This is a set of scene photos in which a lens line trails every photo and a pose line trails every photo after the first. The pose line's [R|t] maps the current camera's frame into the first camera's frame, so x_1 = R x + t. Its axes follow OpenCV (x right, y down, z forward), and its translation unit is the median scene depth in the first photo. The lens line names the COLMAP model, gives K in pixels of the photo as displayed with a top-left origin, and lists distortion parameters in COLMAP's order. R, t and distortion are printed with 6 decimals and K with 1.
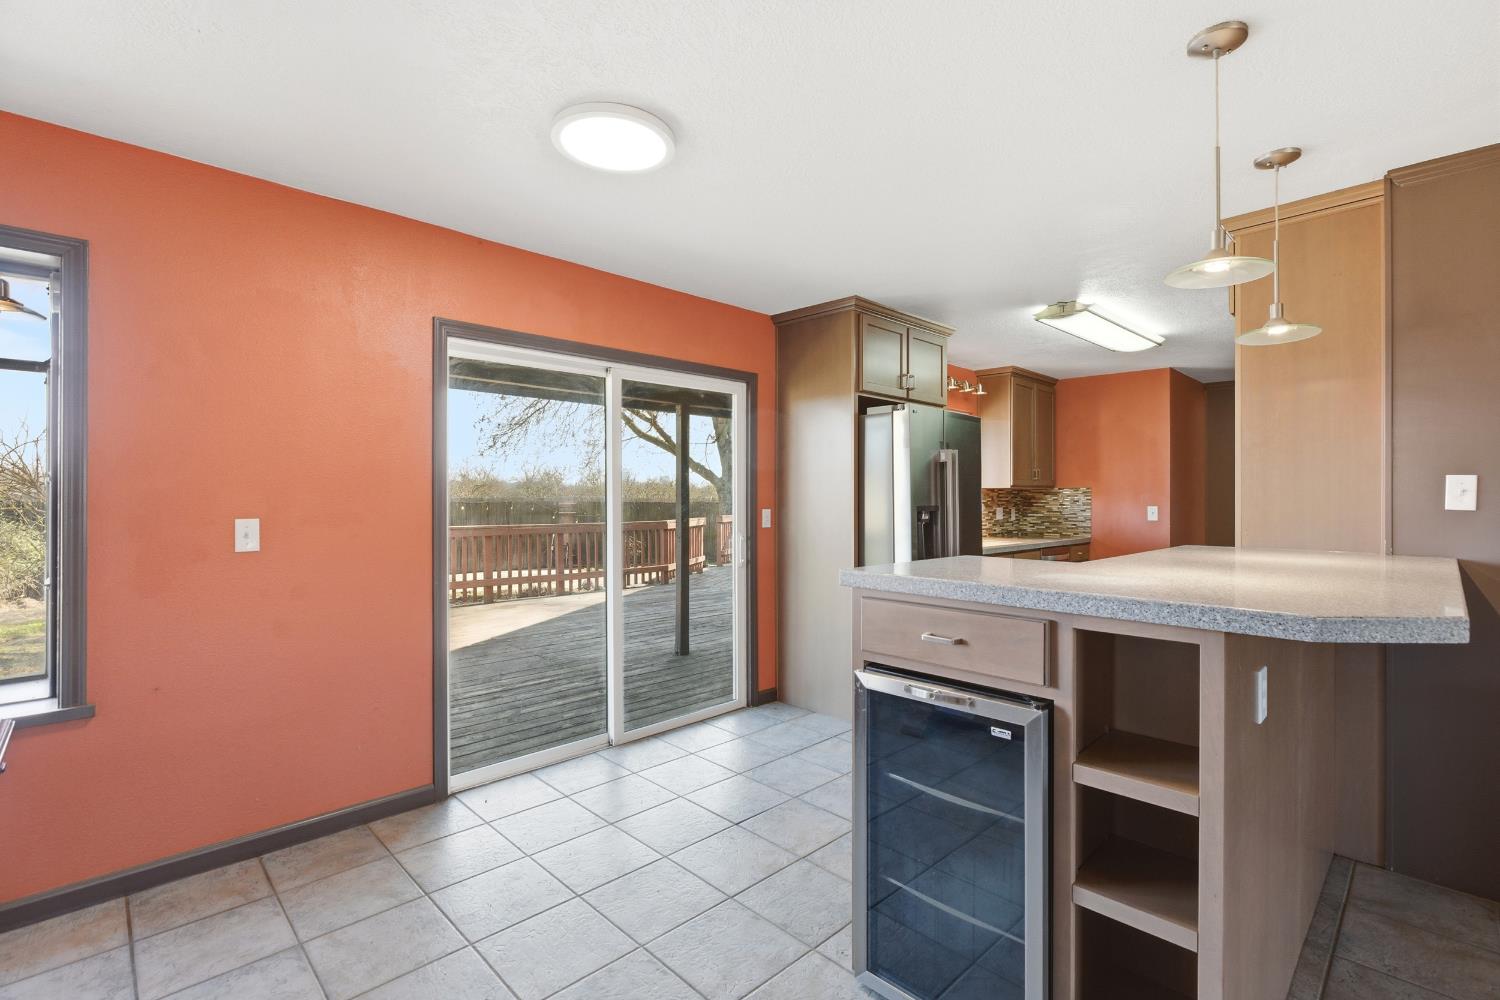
lens RADIAL K [[679.4, 0, 757.2], [0, 679.4, 497.1], [0, 0, 1]] dist [-0.003870, -0.001265]
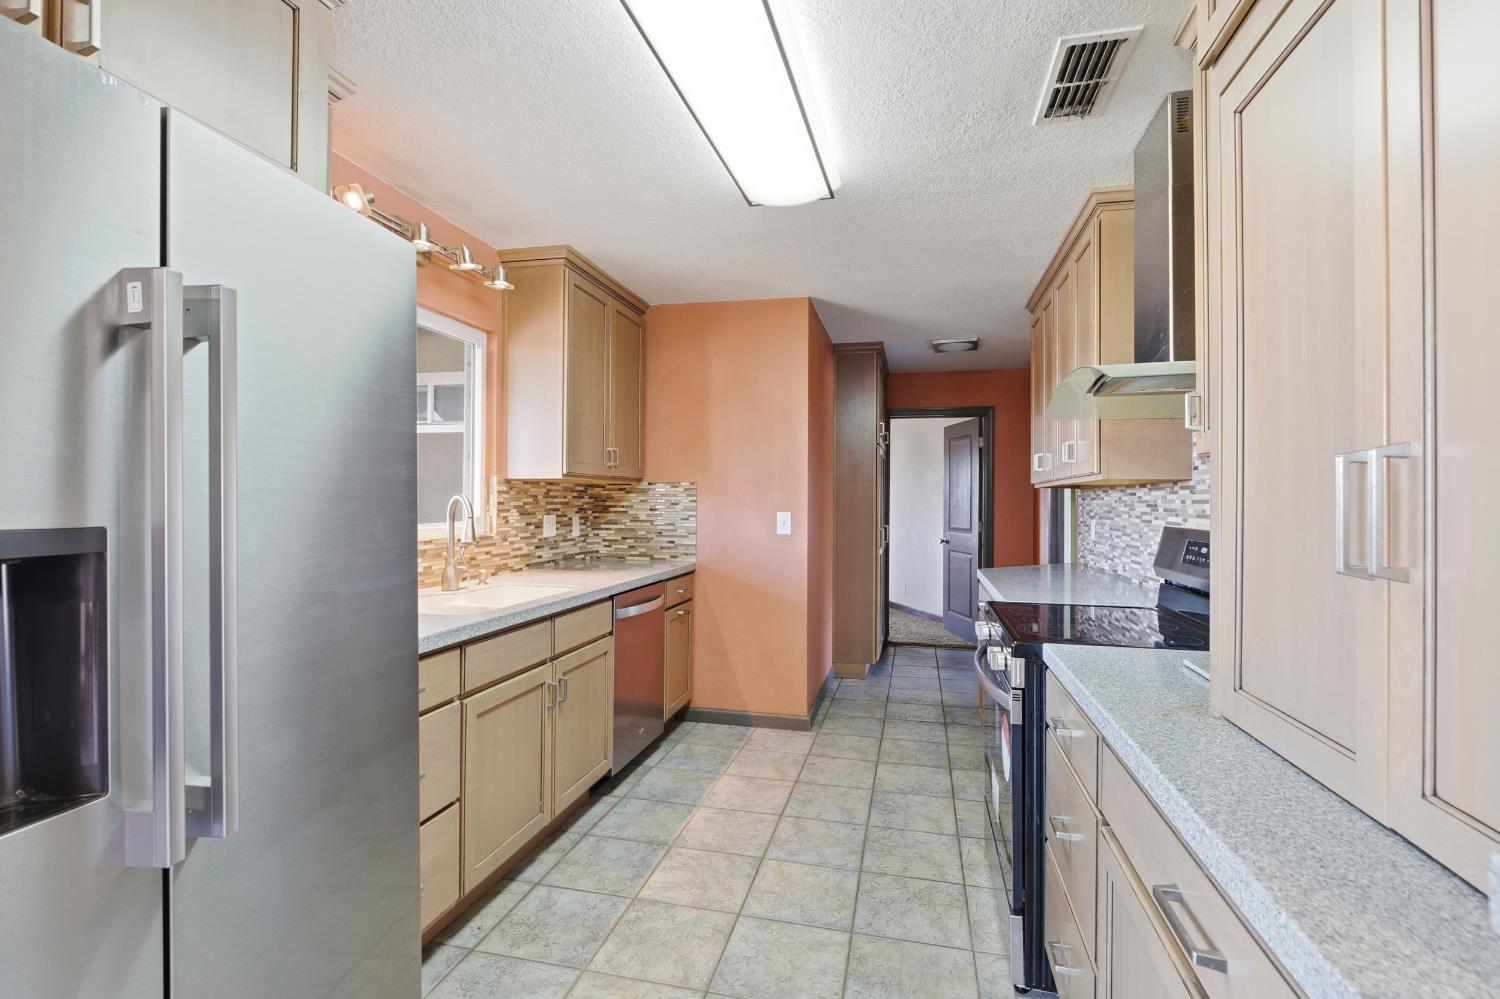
lens RADIAL K [[679.4, 0, 752.3], [0, 679.4, 499.0], [0, 0, 1]] dist [-0.003870, -0.001265]
pose [[0.846041, 0.004741, 0.533097, 0.200641], [-0.005848, 0.999983, 0.000388, 0.000896], [-0.533086, -0.003445, 0.846054, 0.440150]]
